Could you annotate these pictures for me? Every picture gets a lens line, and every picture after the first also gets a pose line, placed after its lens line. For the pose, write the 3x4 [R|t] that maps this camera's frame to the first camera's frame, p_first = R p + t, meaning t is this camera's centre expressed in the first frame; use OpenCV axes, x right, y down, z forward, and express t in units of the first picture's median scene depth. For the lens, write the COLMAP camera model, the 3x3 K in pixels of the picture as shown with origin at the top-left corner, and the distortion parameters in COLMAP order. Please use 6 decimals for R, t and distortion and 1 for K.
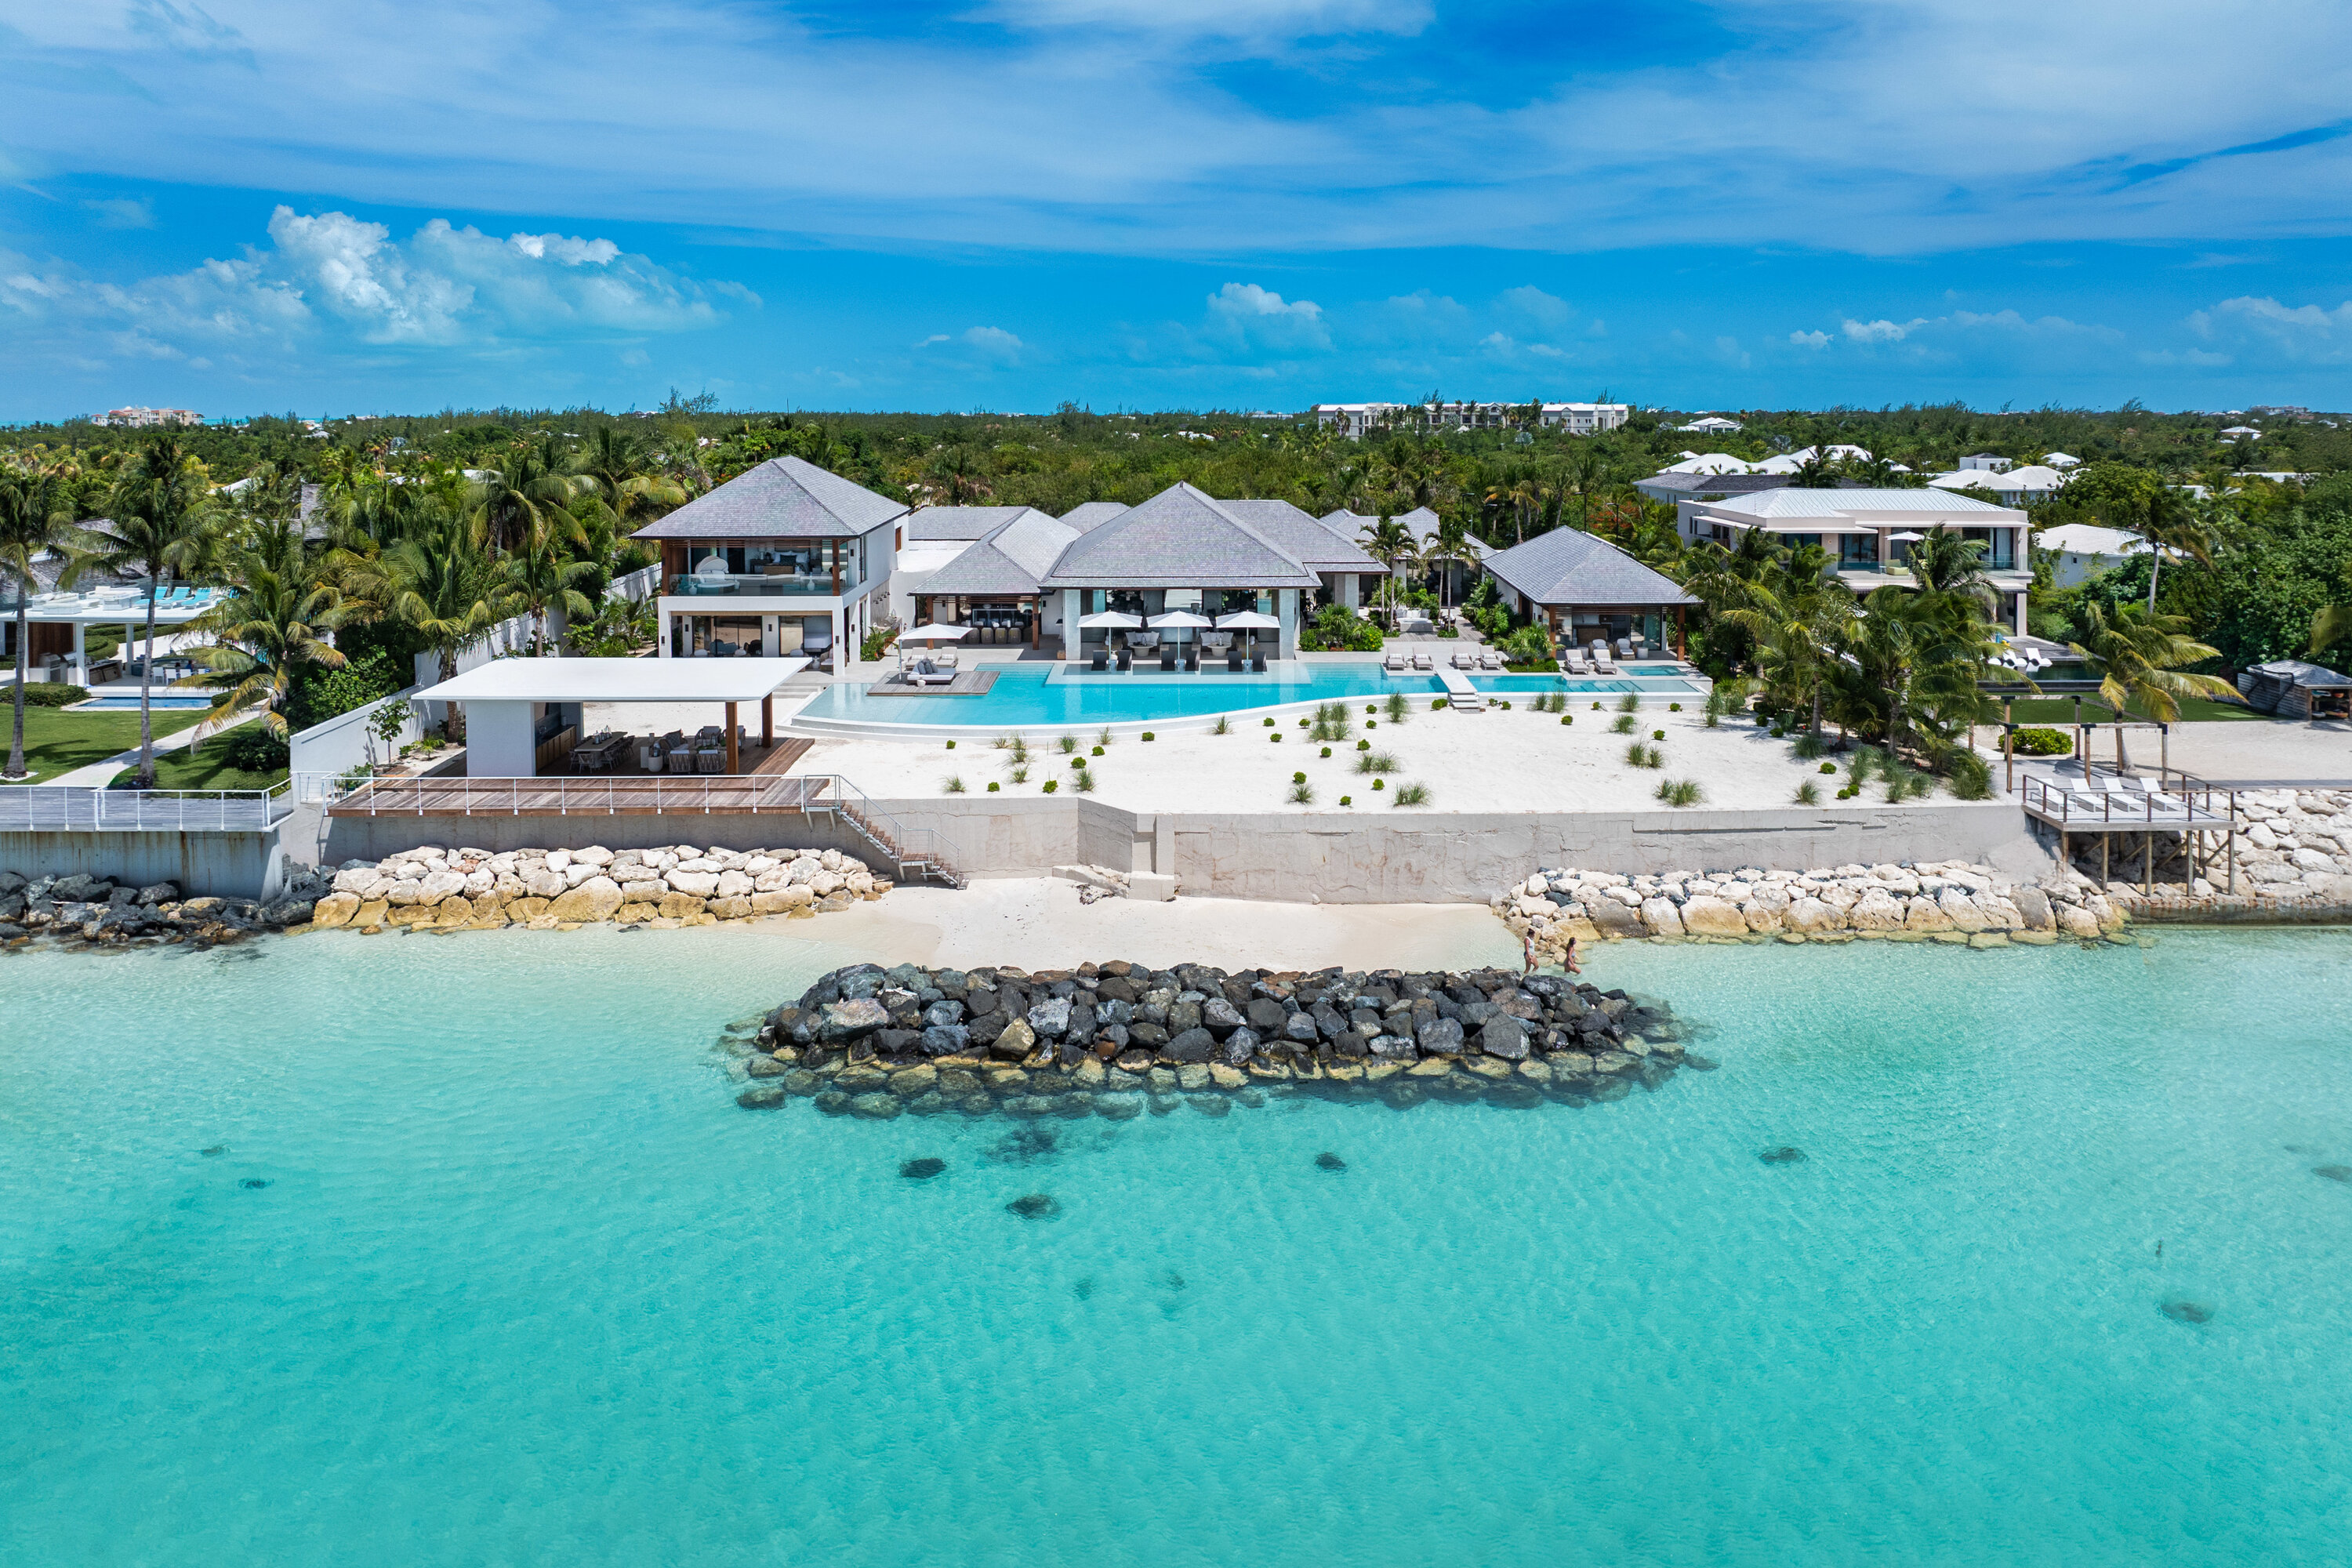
lens RADIAL K [[1977.7, 0, 1176.0], [0, 1977.7, 784.0], [0, 0, 1]] dist [0.002413, 0.010592]
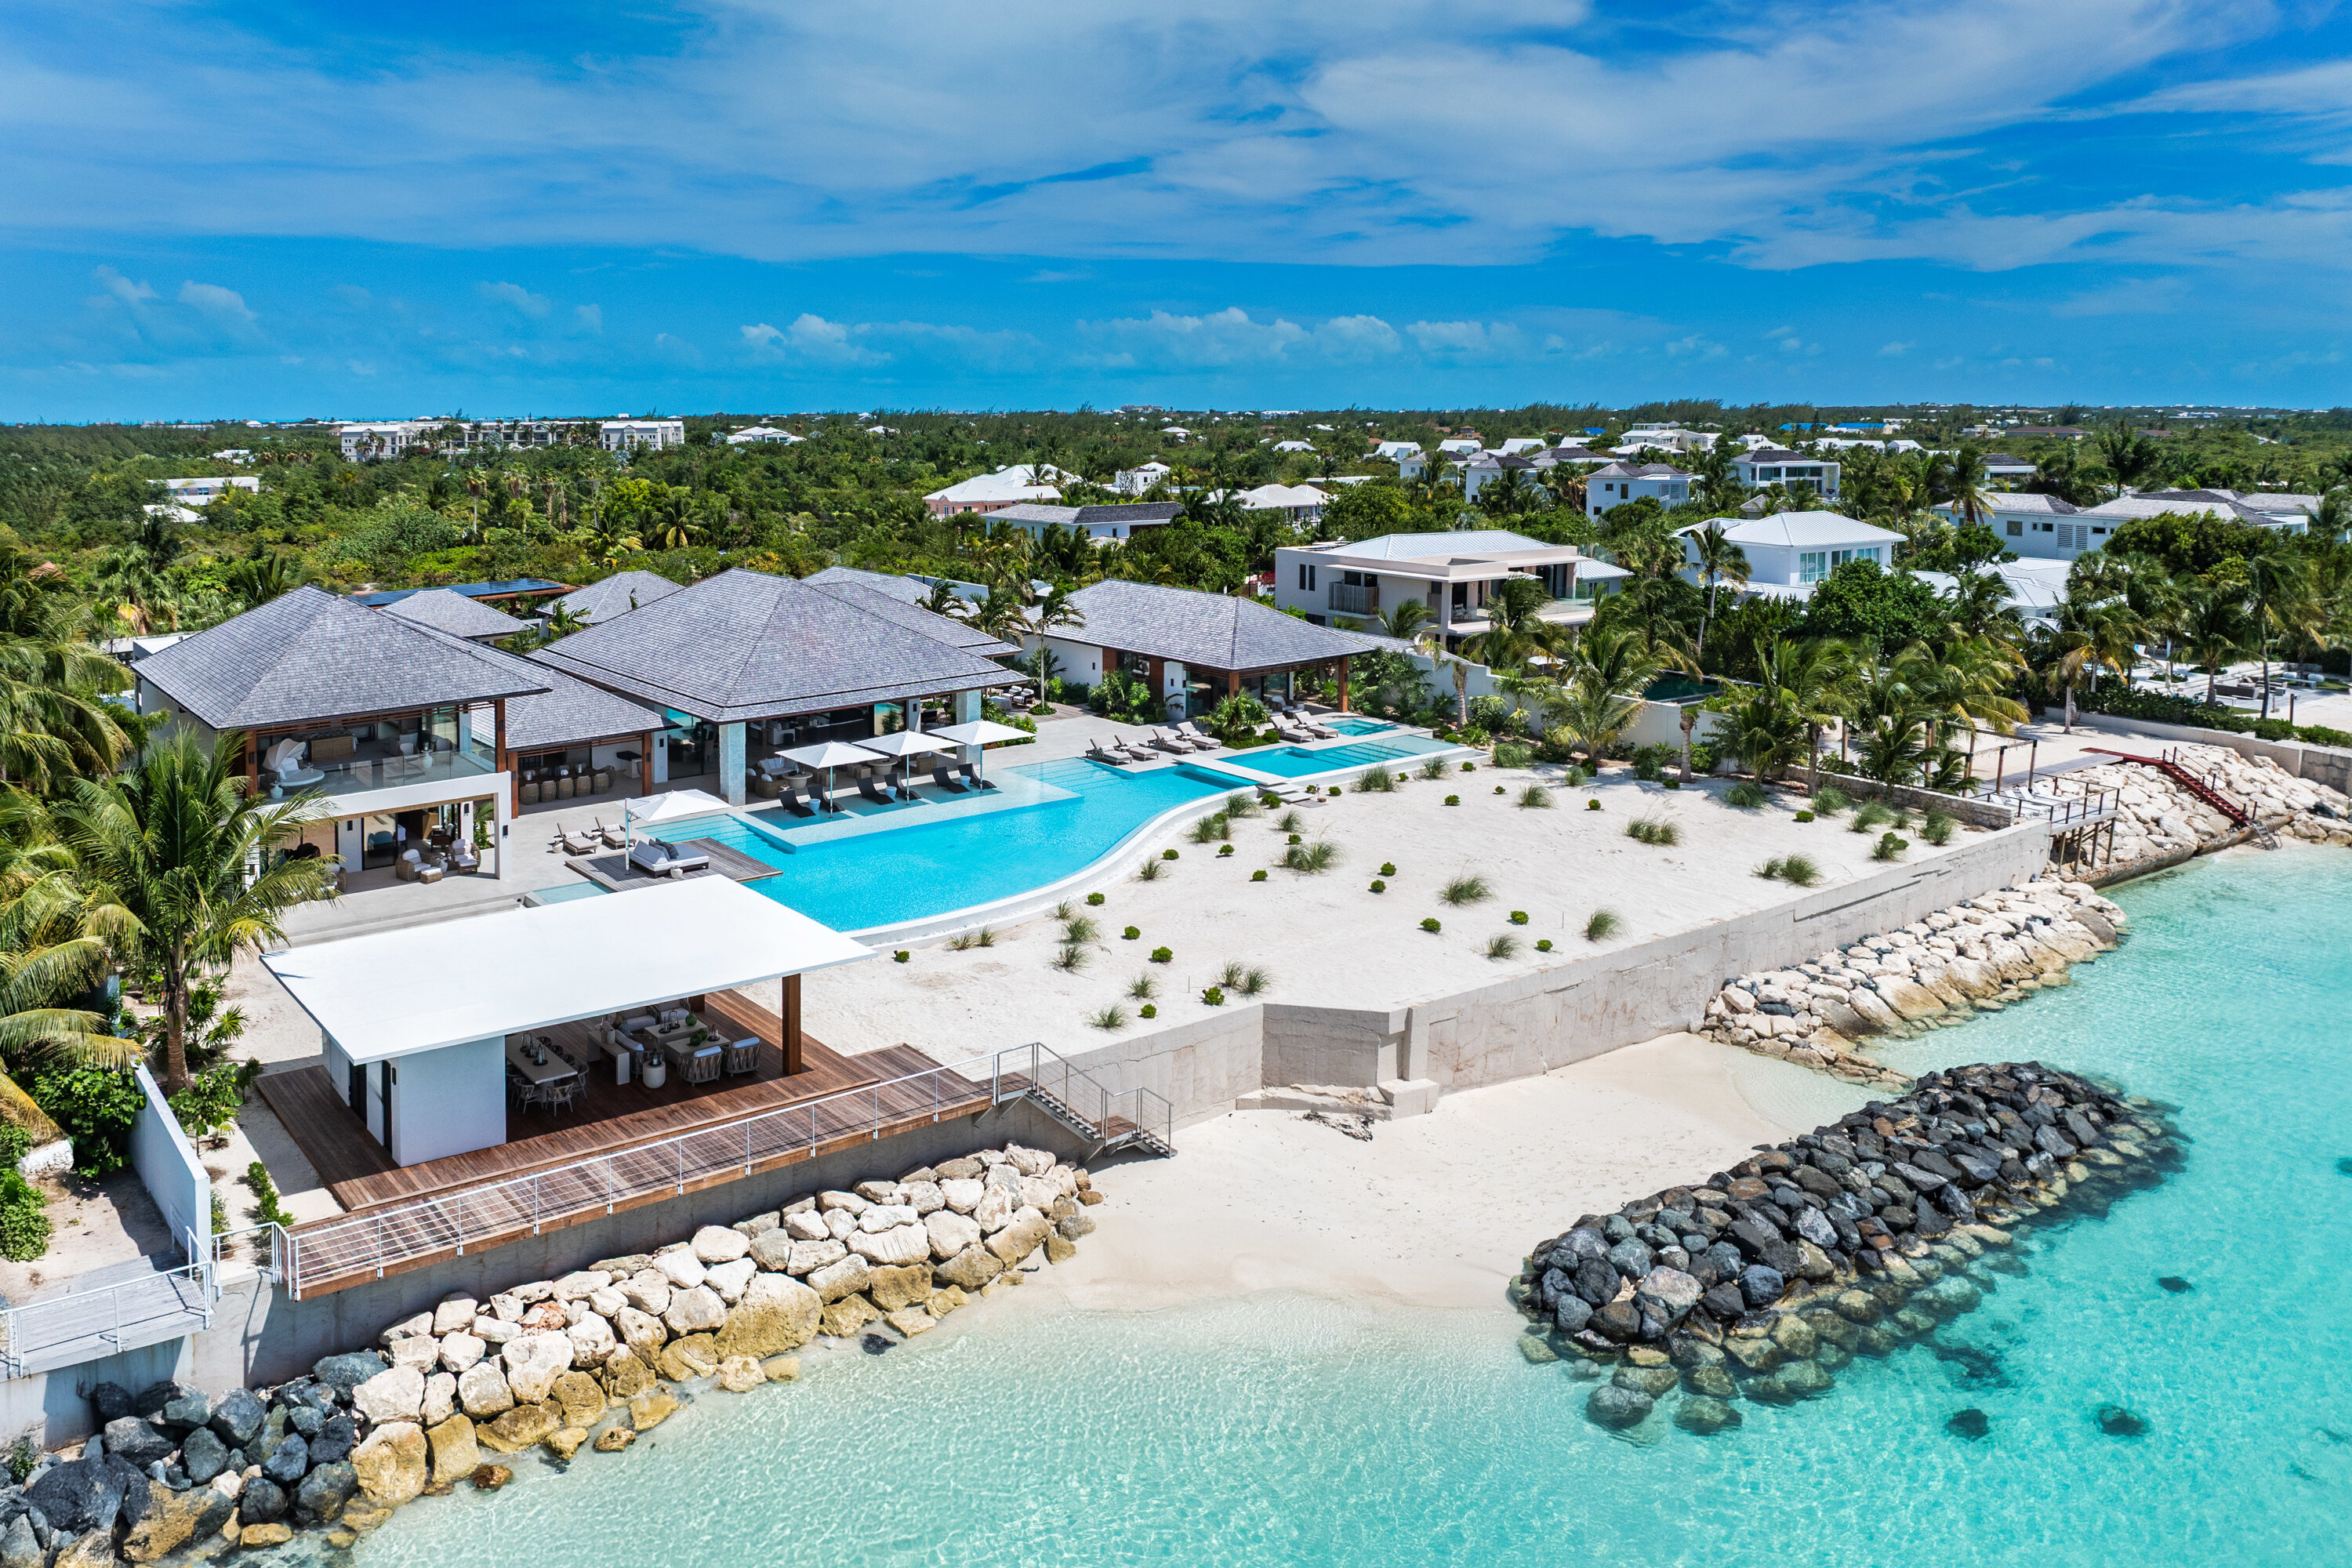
lens RADIAL K [[1977.7, 0, 1176.0], [0, 1977.7, 784.0], [0, 0, 1]] dist [0.002413, 0.010592]
pose [[0.806417, -0.121020, 0.578832, -0.093444], [0.119169, 0.992011, 0.041383, -0.020743], [-0.579216, 0.035607, 0.814396, 0.071500]]
